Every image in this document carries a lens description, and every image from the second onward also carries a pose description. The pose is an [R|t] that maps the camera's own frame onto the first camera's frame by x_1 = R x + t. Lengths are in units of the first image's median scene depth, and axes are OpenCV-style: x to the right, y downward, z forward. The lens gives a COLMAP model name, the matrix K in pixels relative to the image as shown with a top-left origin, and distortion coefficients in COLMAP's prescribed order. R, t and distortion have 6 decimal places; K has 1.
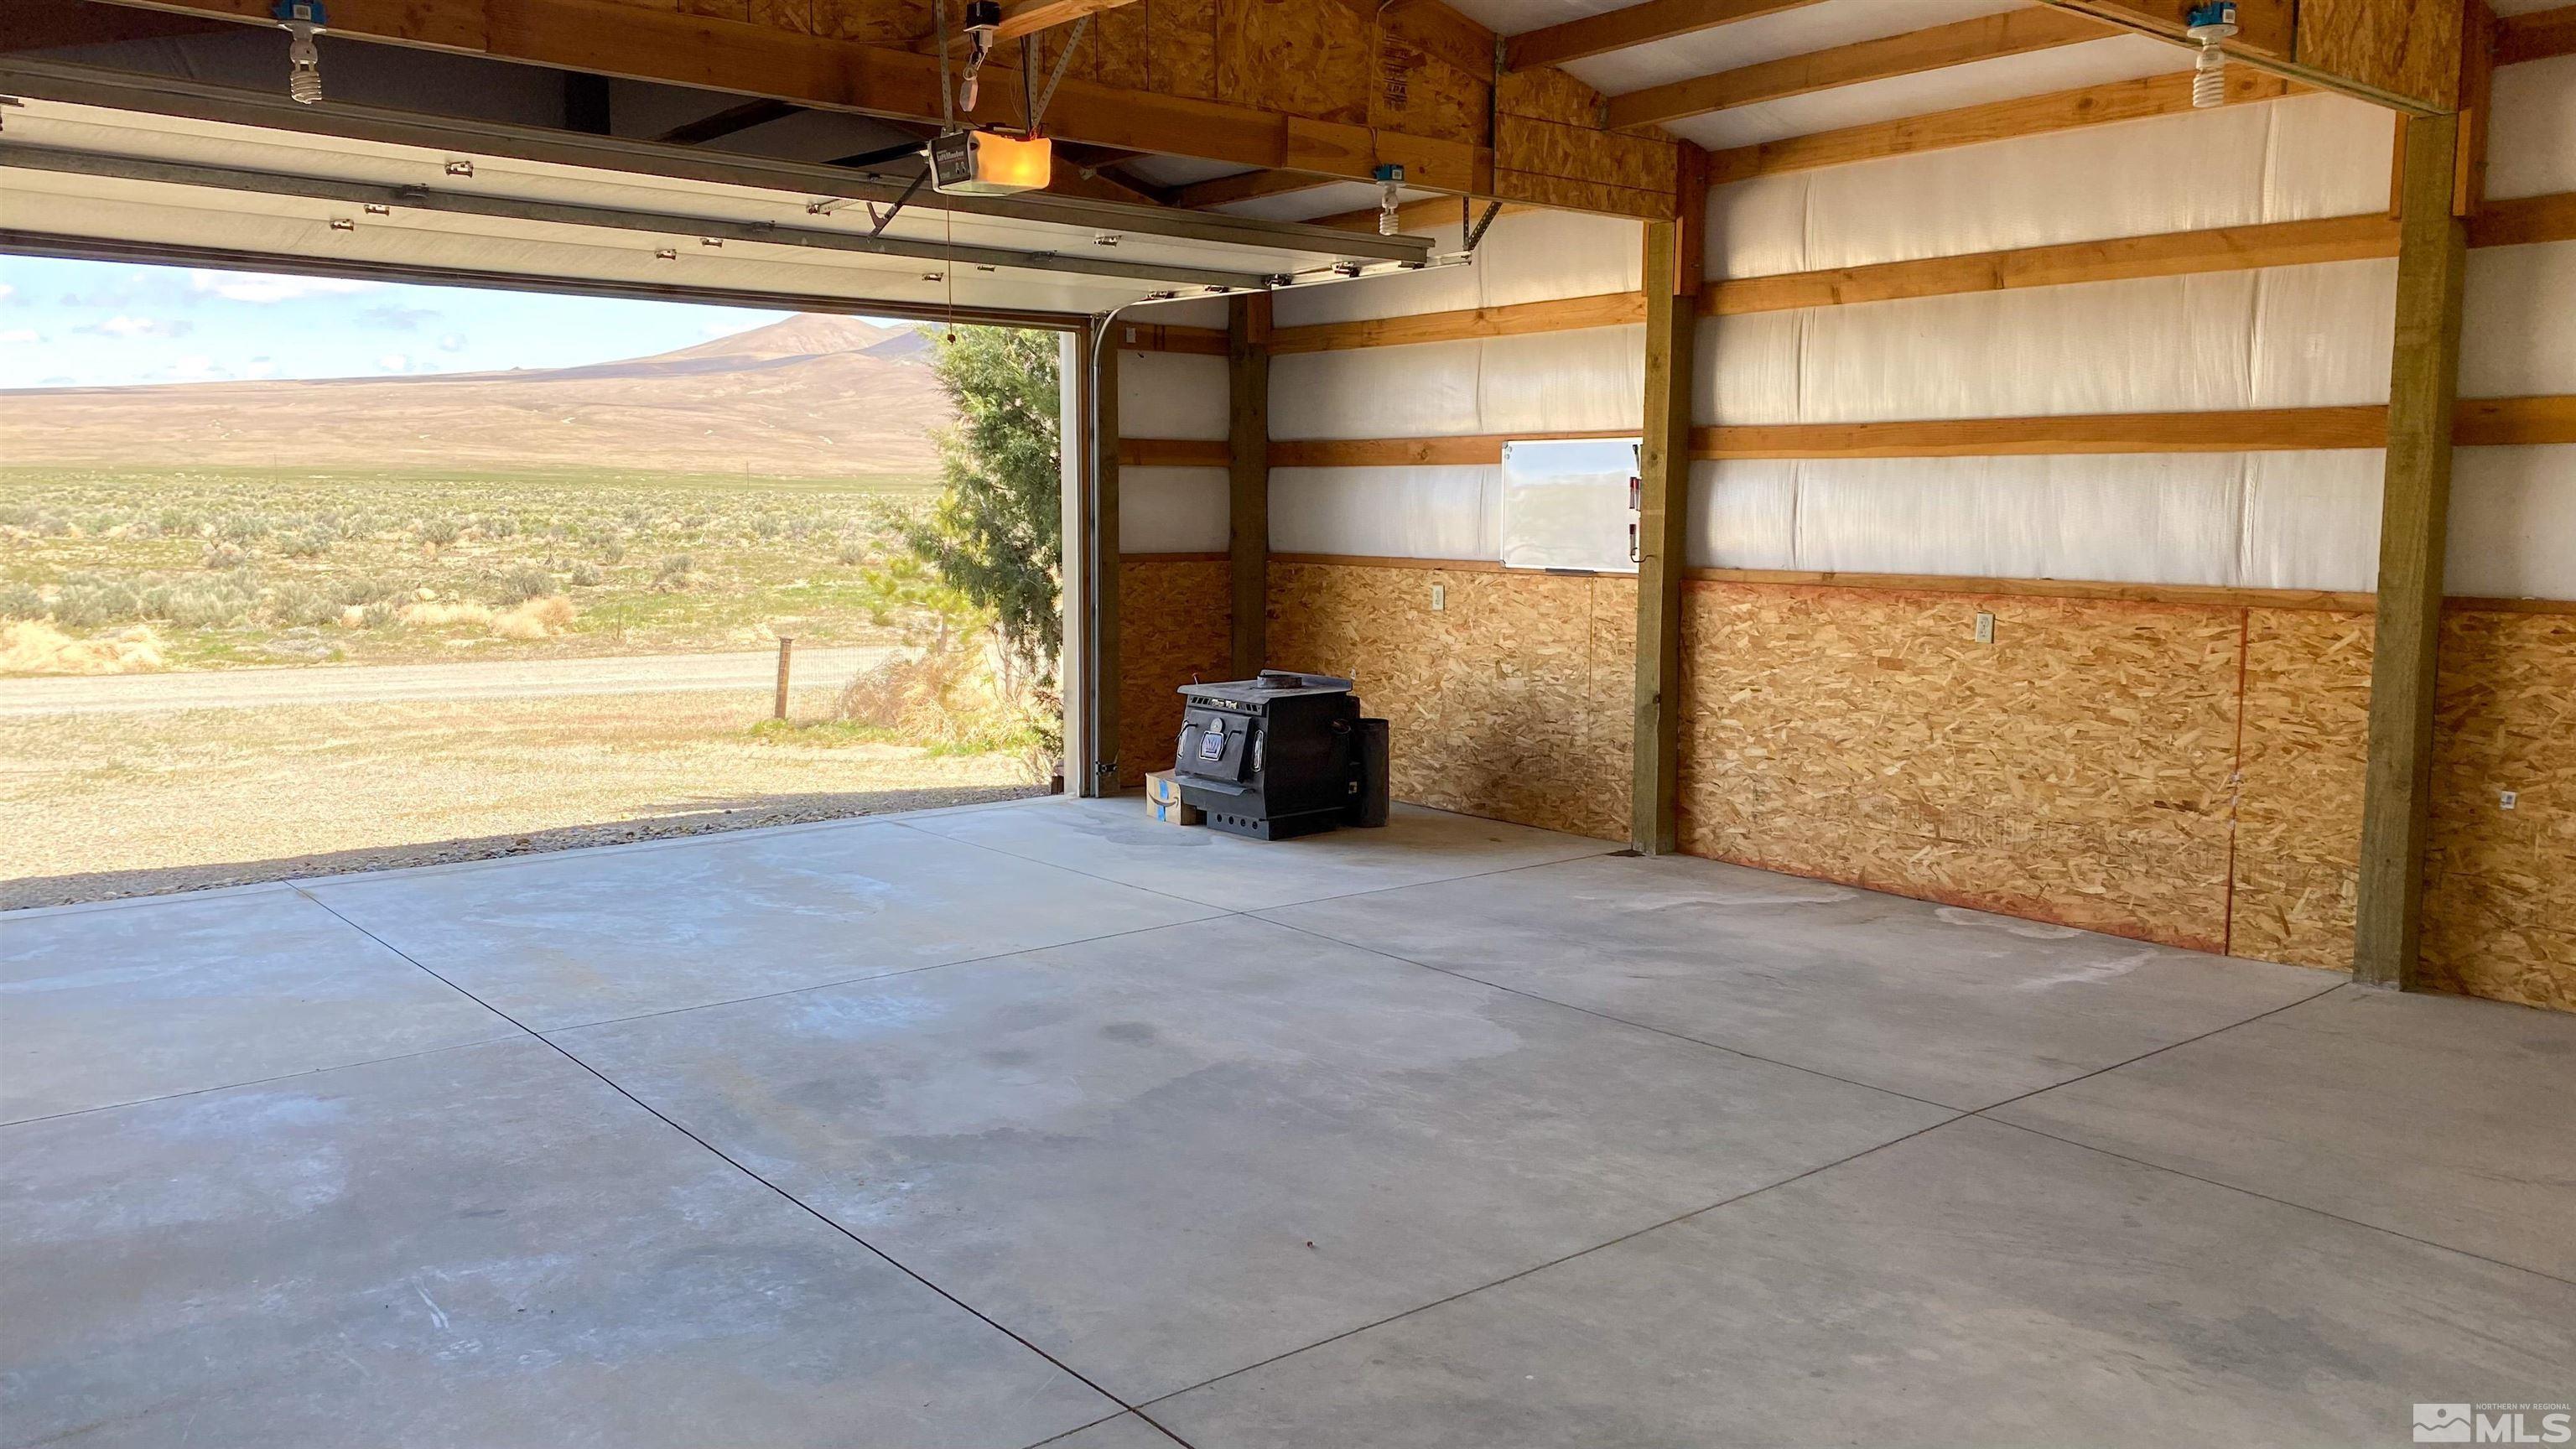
lens RADIAL K [[1958.3, 0, 1288.0], [0, 1958.3, 724.5], [0, 0, 1]] dist [0.080449, -0.079113]
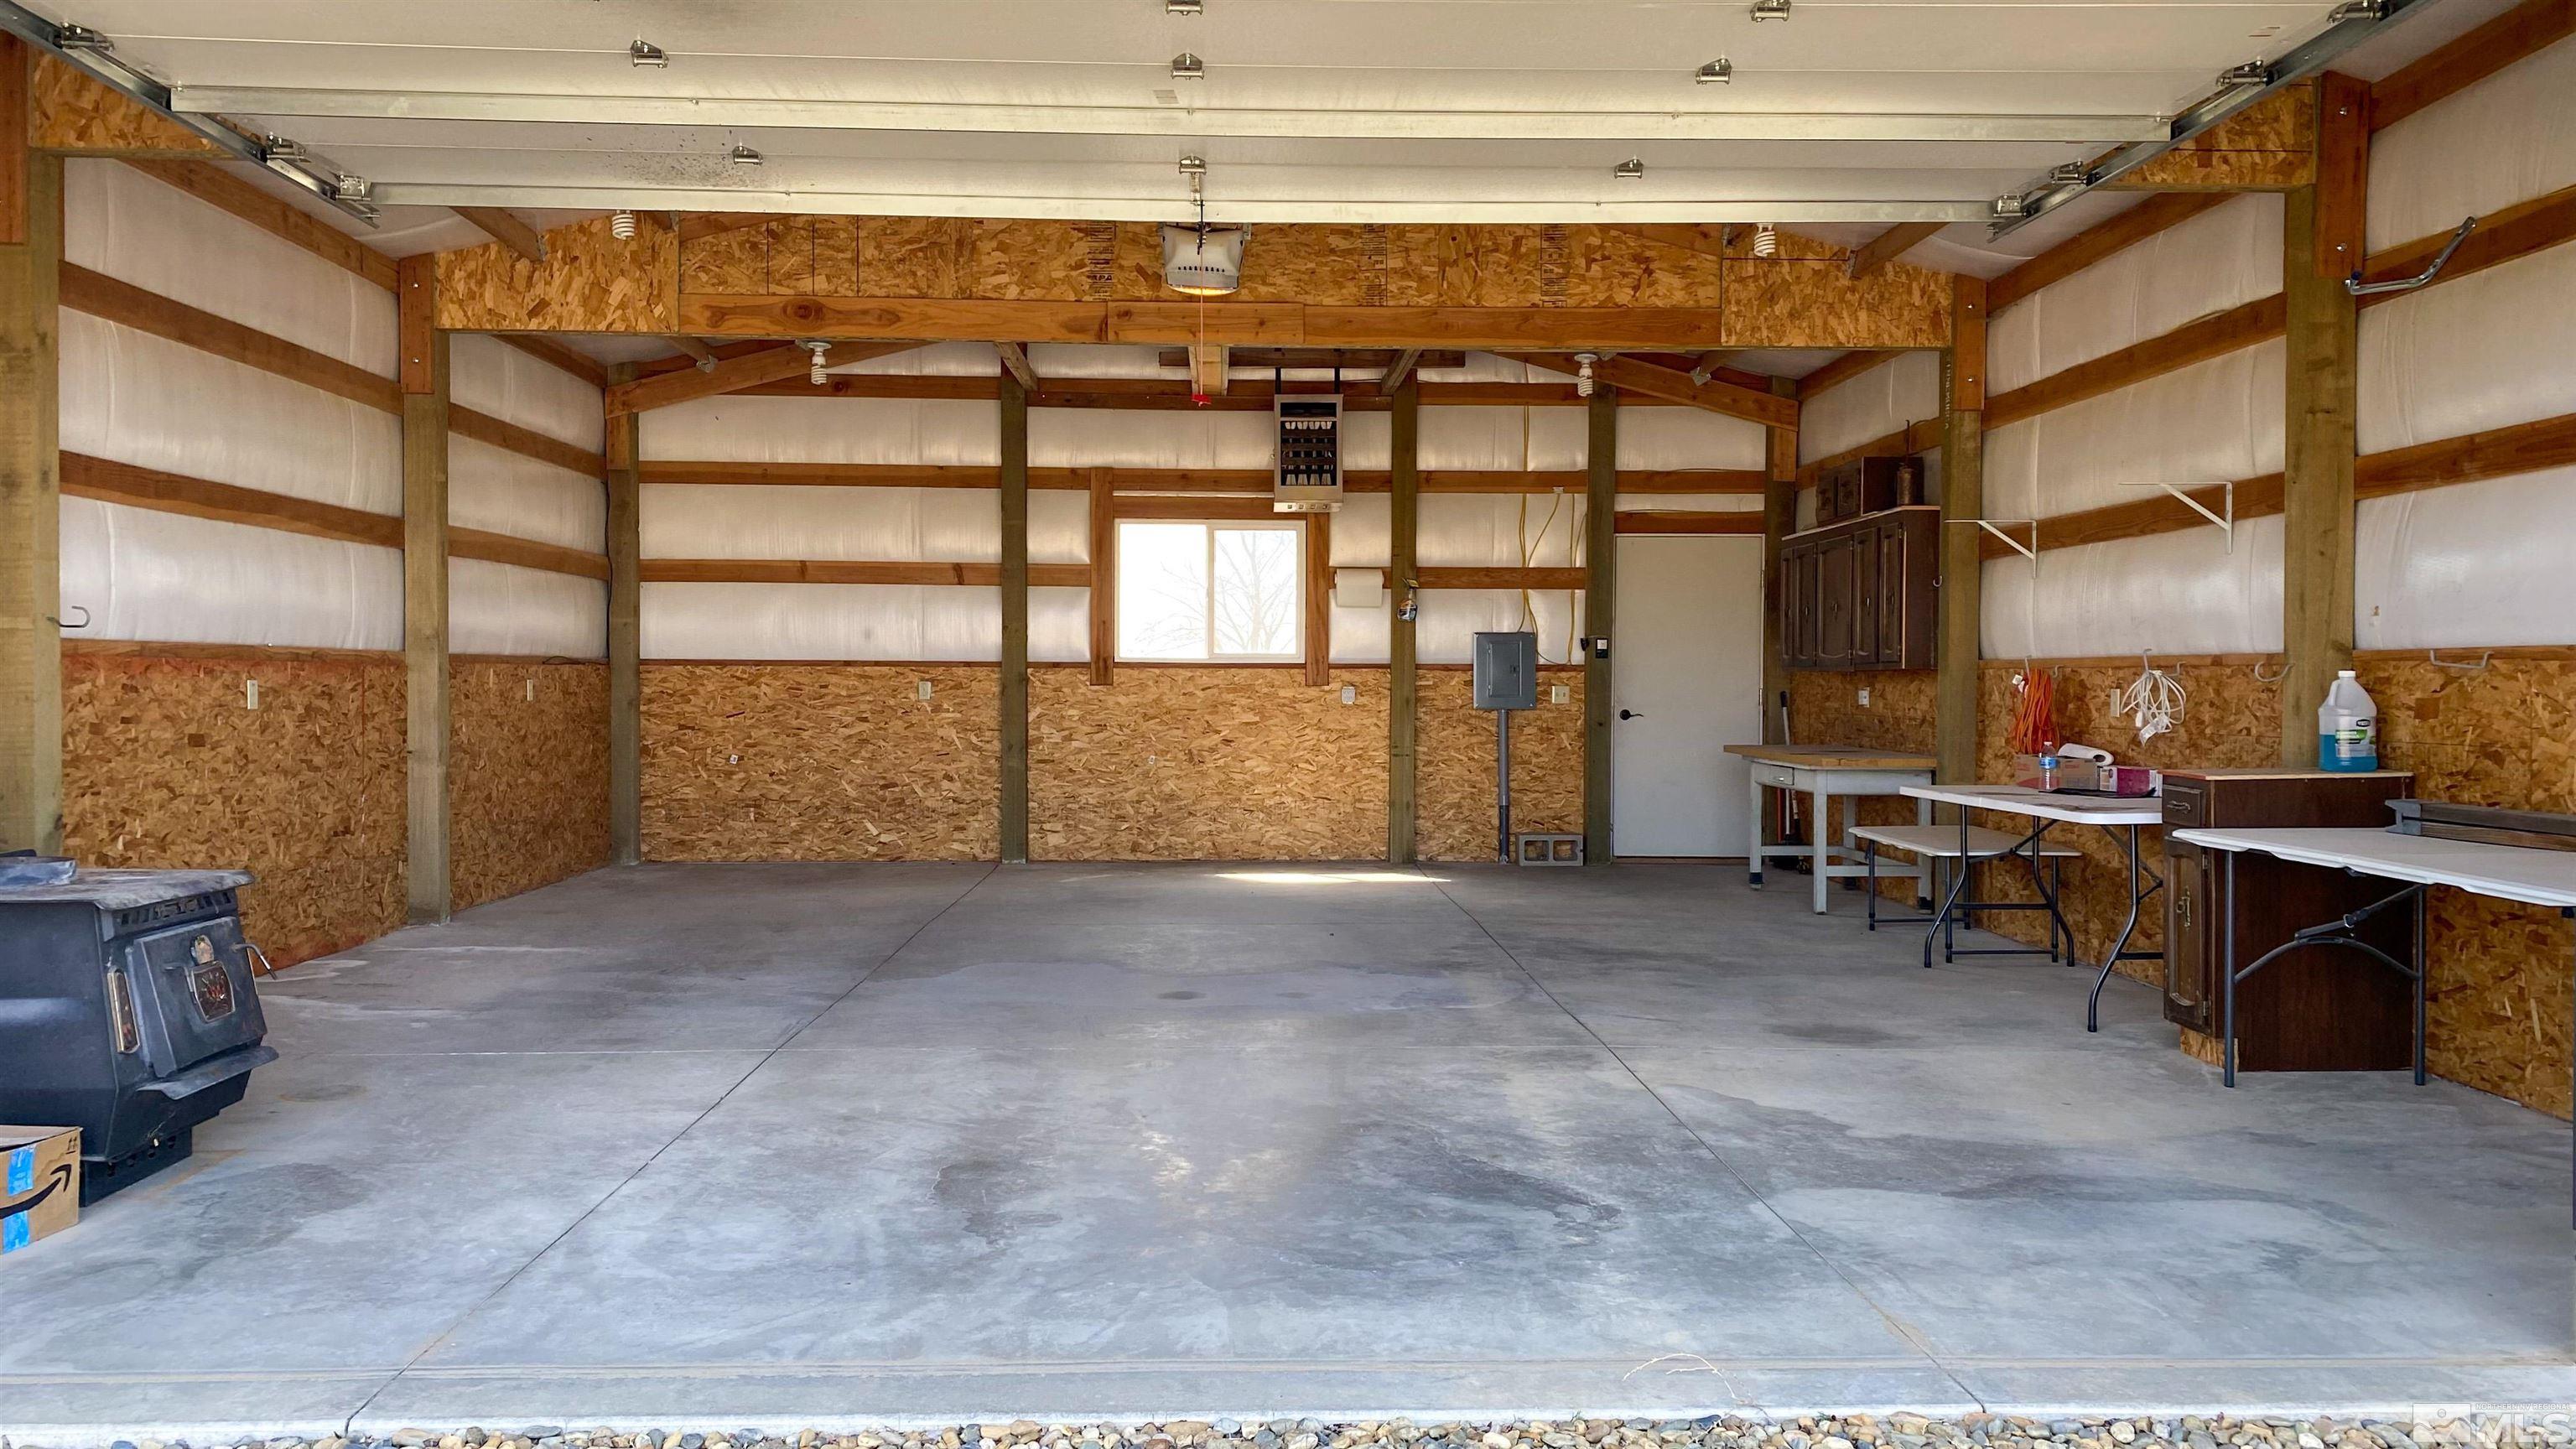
lens RADIAL K [[1958.3, 0, 1288.0], [0, 1958.3, 724.5], [0, 0, 1]] dist [0.080449, -0.079113]
pose [[-0.795703, -0.054285, 0.603249, -0.643804], [0.020384, 0.993011, 0.116245, -0.134114], [-0.605344, 0.104793, -0.789036, 1.417535]]
